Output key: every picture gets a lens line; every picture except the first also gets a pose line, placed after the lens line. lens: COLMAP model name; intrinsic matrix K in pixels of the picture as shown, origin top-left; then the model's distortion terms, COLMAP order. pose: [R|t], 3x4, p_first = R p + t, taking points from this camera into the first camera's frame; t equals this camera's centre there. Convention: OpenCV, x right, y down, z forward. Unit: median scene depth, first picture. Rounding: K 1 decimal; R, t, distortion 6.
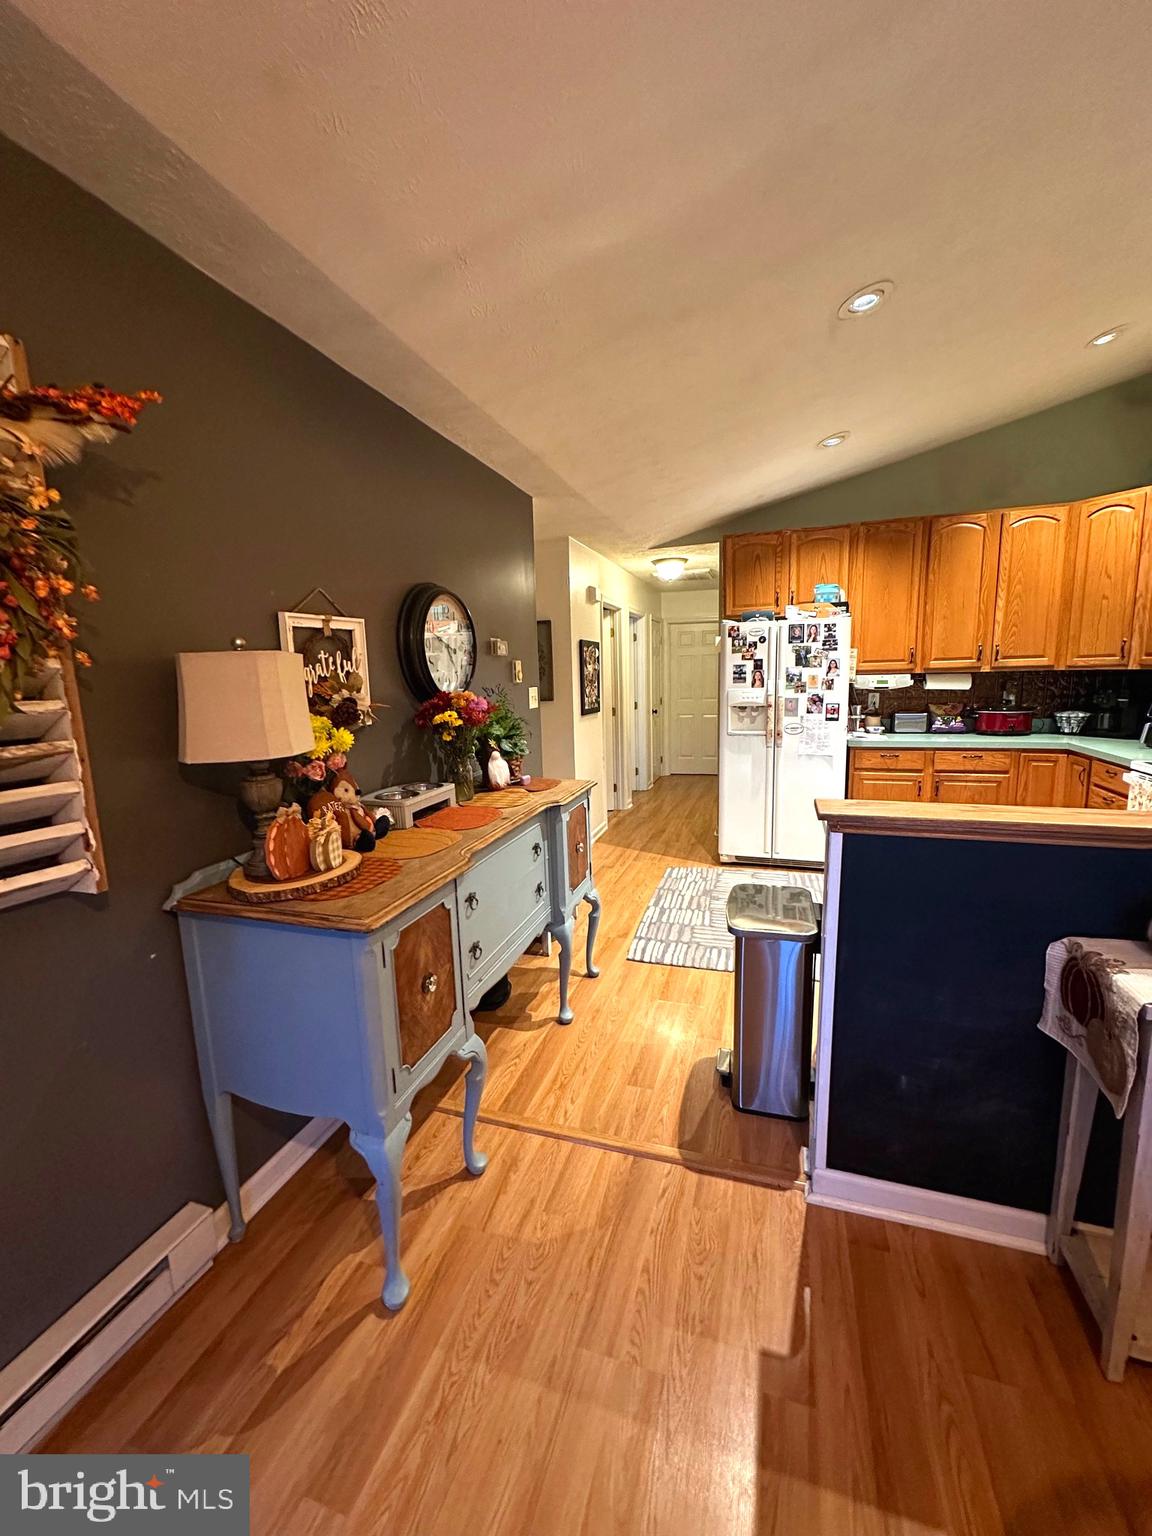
lens RADIAL K [[609.3, 0, 577.6], [0, 609.3, 767.4], [0, 0, 1]] dist [-0.003444, 0.001002]
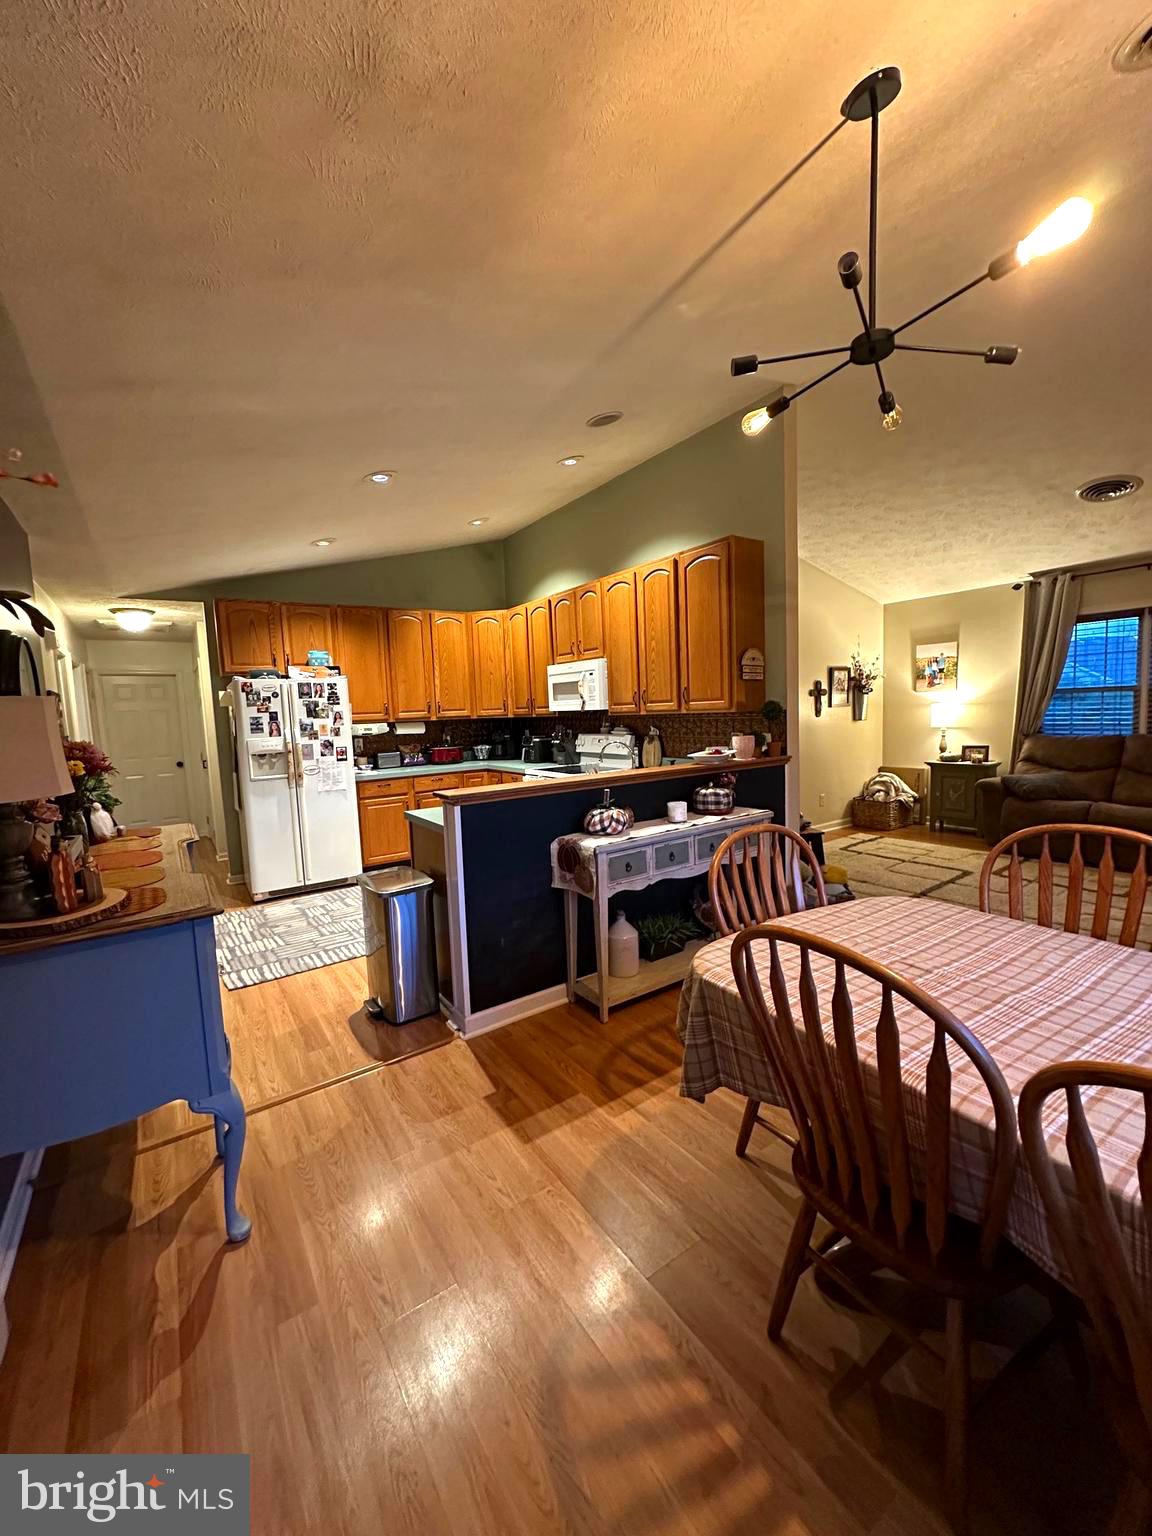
lens RADIAL K [[609.3, 0, 577.6], [0, 609.3, 767.4], [0, 0, 1]] dist [-0.003444, 0.001002]
pose [[0.609015, -0.072939, 0.789798, -0.262154], [0.144735, 0.989263, -0.020245, 0.029788], [-0.779841, 0.126641, 0.613033, -0.124278]]
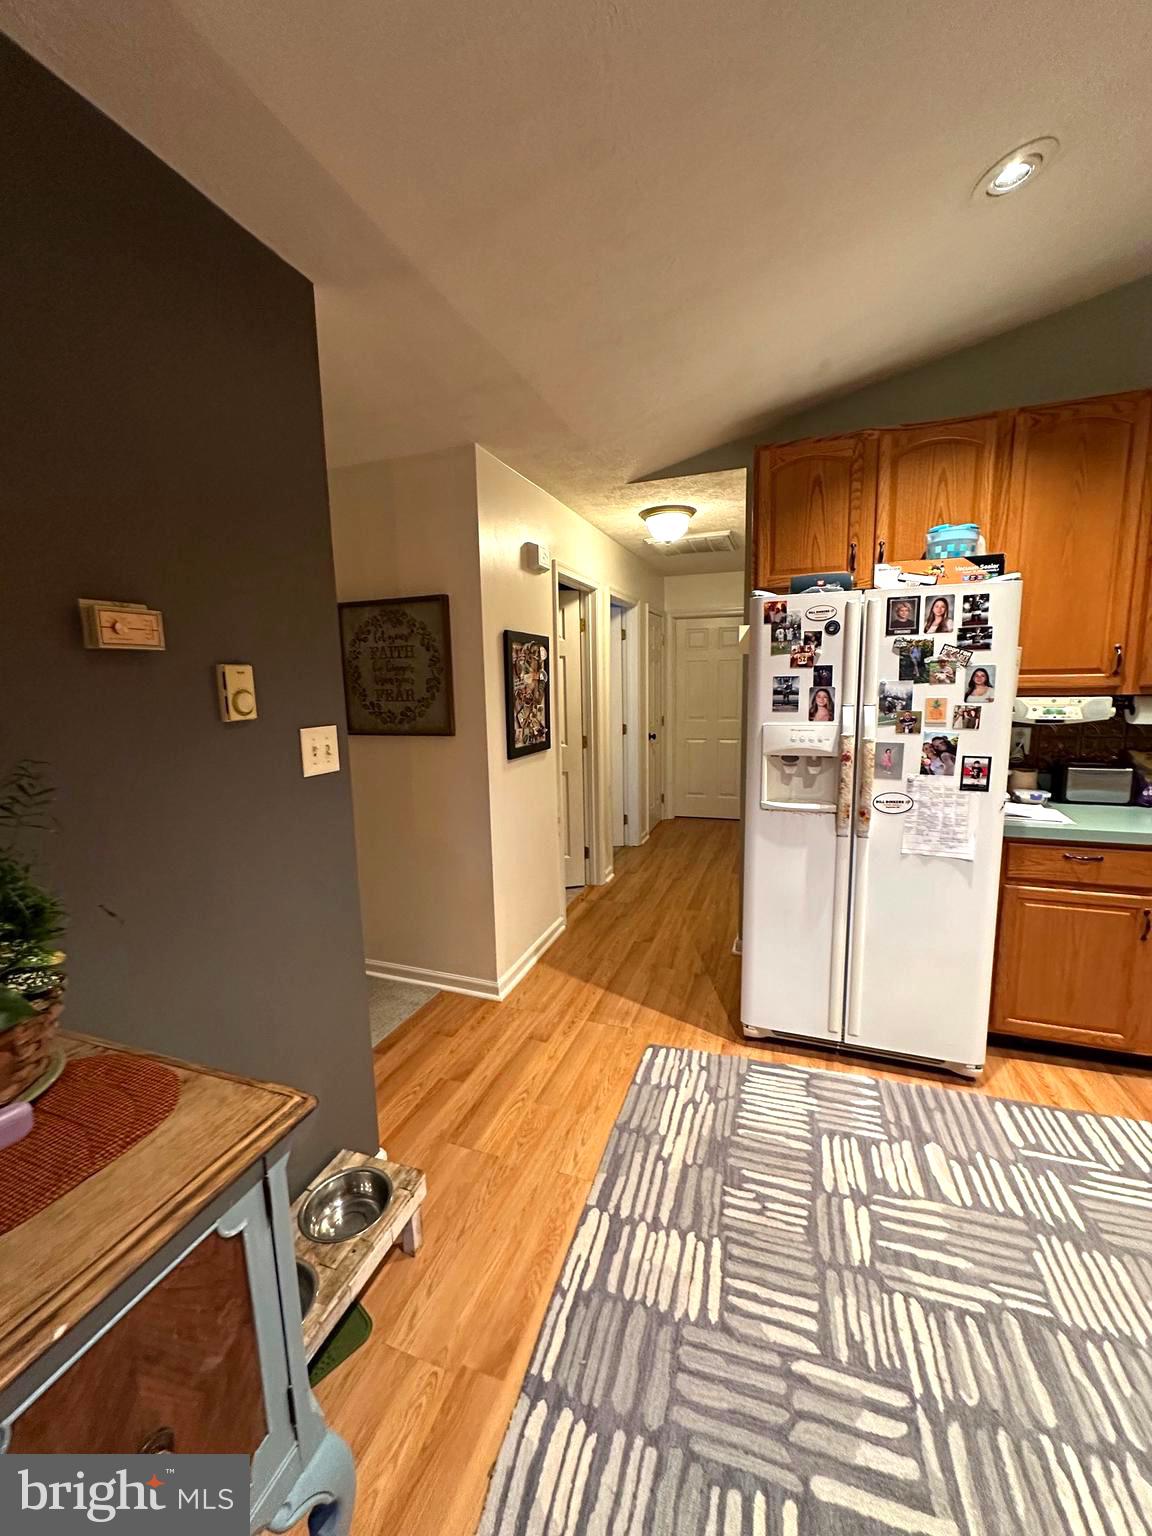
lens RADIAL K [[609.3, 0, 577.6], [0, 609.3, 767.4], [0, 0, 1]] dist [-0.003444, 0.001002]
pose [[0.999534, 0.012257, -0.027950, 0.105793], [-0.012513, 0.999881, -0.008988, -0.085559], [0.027837, 0.009333, 0.999569, 0.484741]]
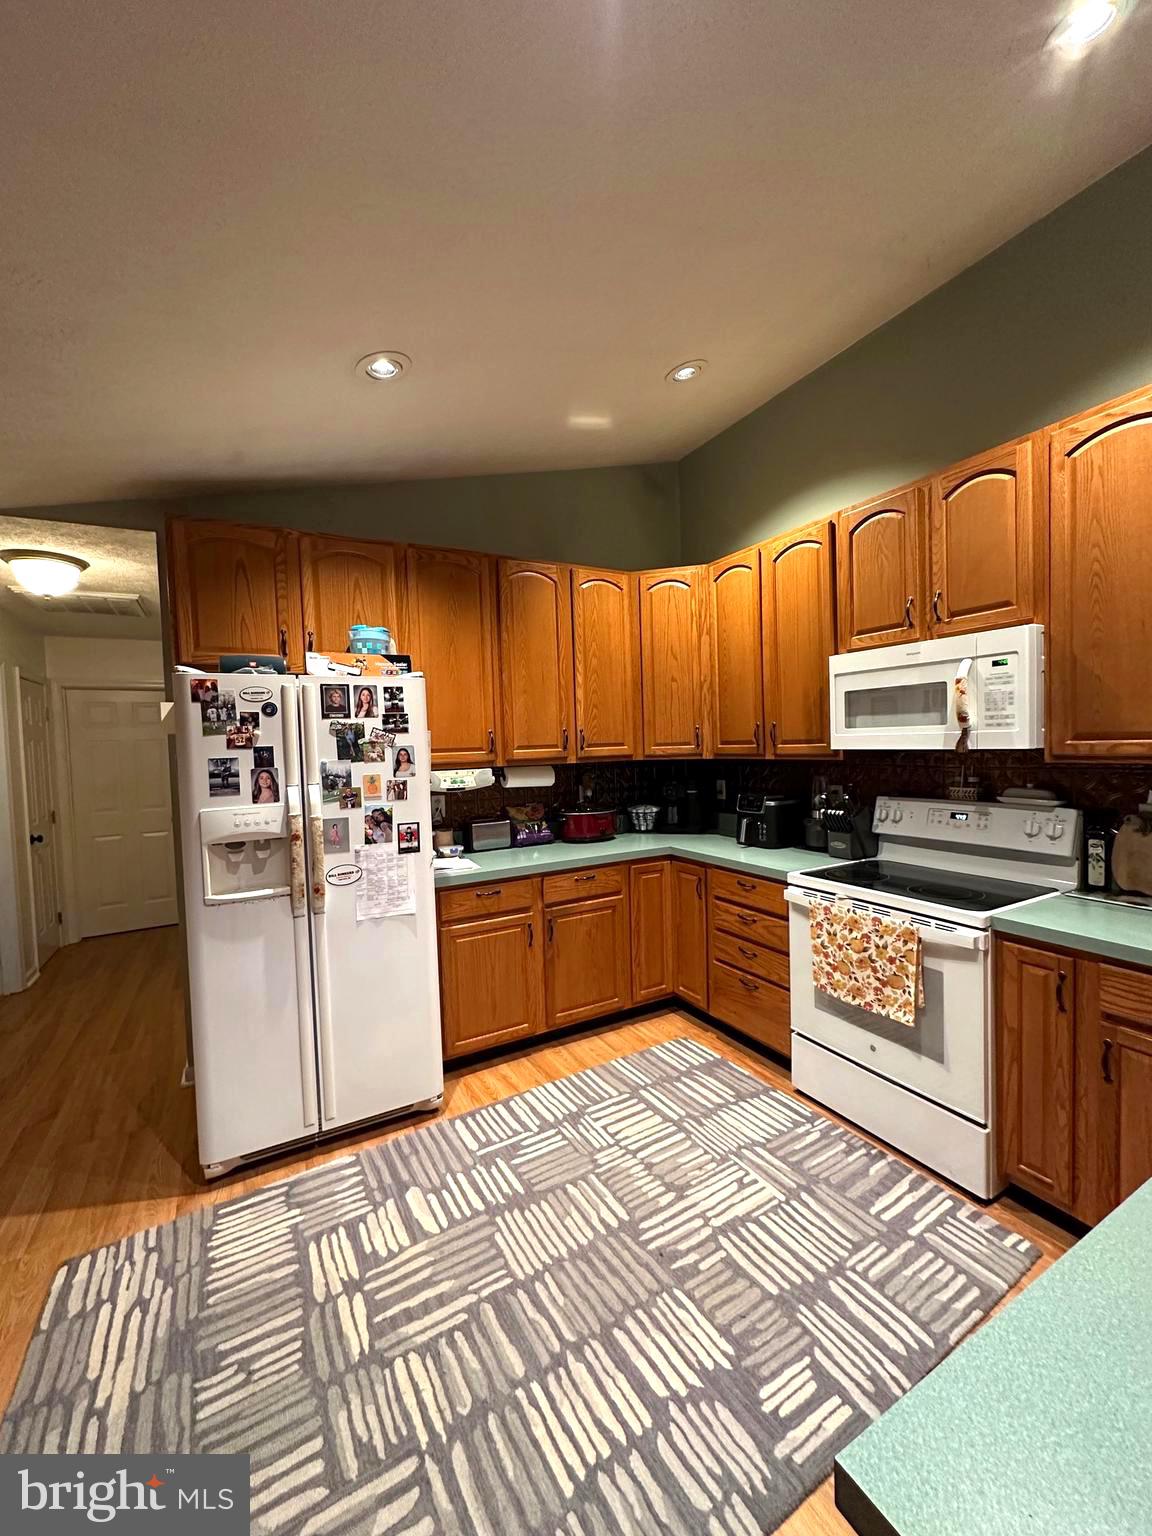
lens RADIAL K [[609.3, 0, 577.6], [0, 609.3, 767.4], [0, 0, 1]] dist [-0.003444, 0.001002]
pose [[0.678947, -0.023131, 0.733823, 0.103163], [0.125964, 0.988353, -0.085390, -0.085560], [-0.723301, 0.150411, 0.673953, 0.475658]]
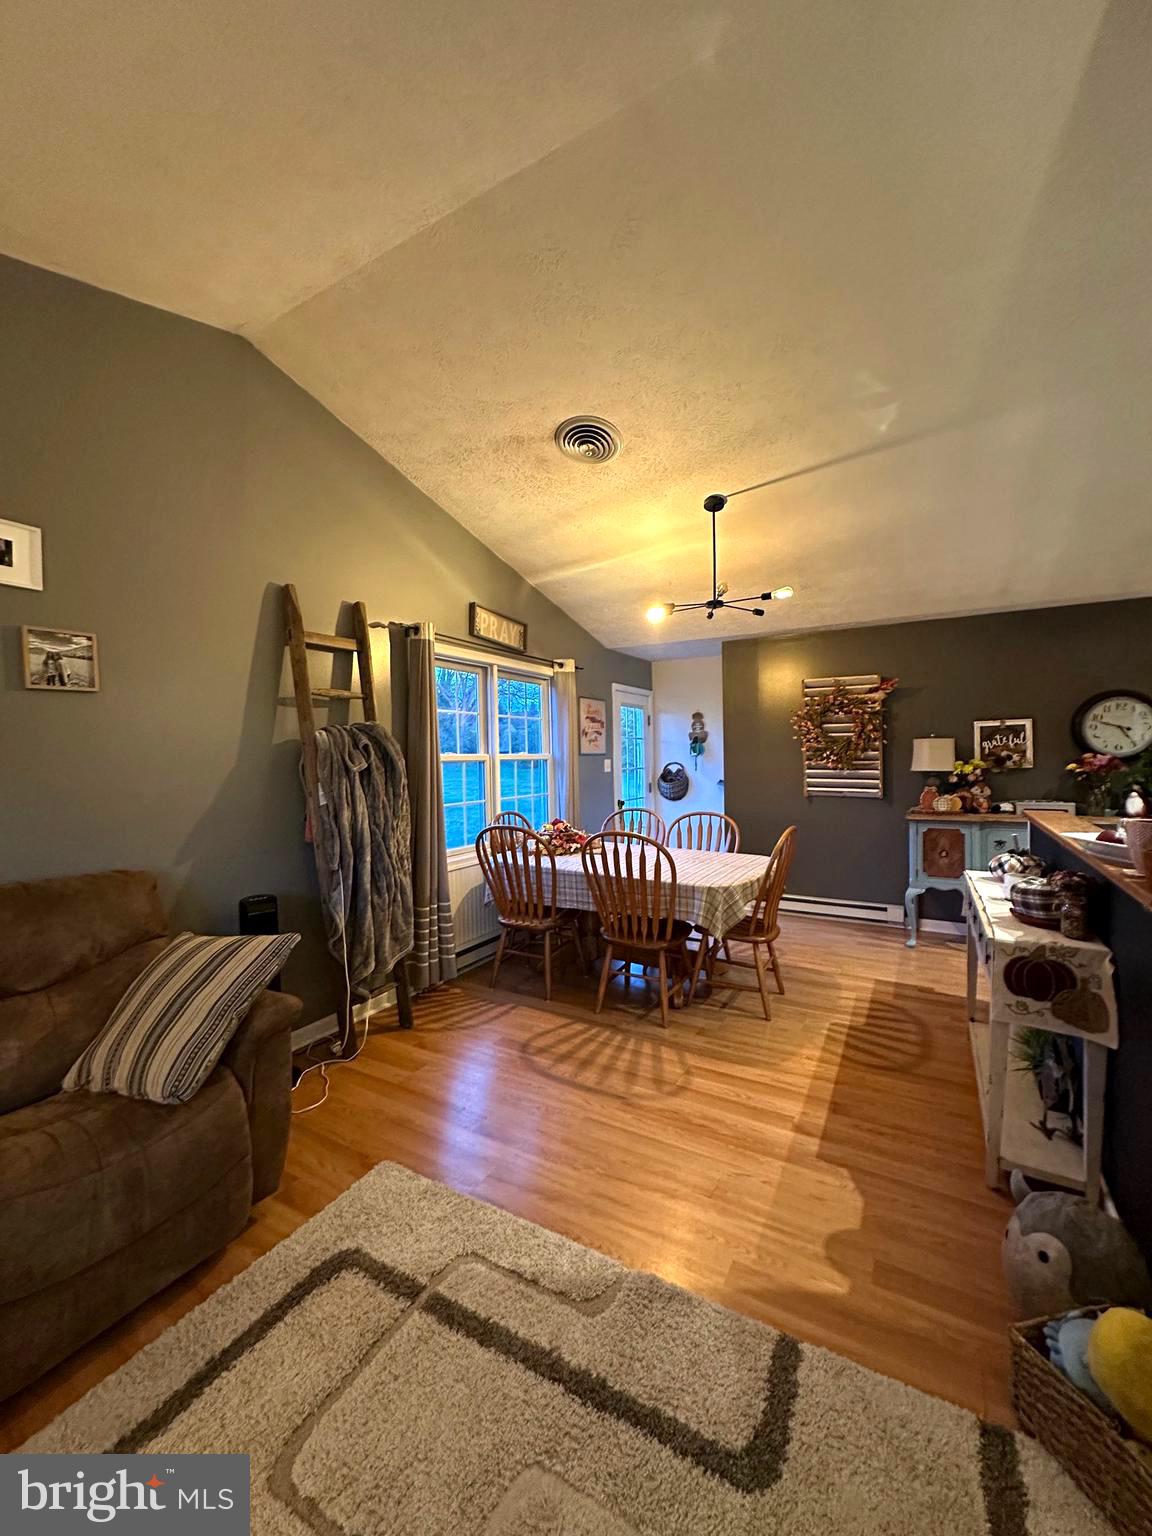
lens RADIAL K [[609.3, 0, 577.6], [0, 609.3, 767.4], [0, 0, 1]] dist [-0.003444, 0.001002]
pose [[-0.207103, 0.047968, -0.977142, 1.035484], [-0.130930, 0.988453, 0.076274, -0.013276], [0.969518, 0.143734, -0.198431, -0.054642]]
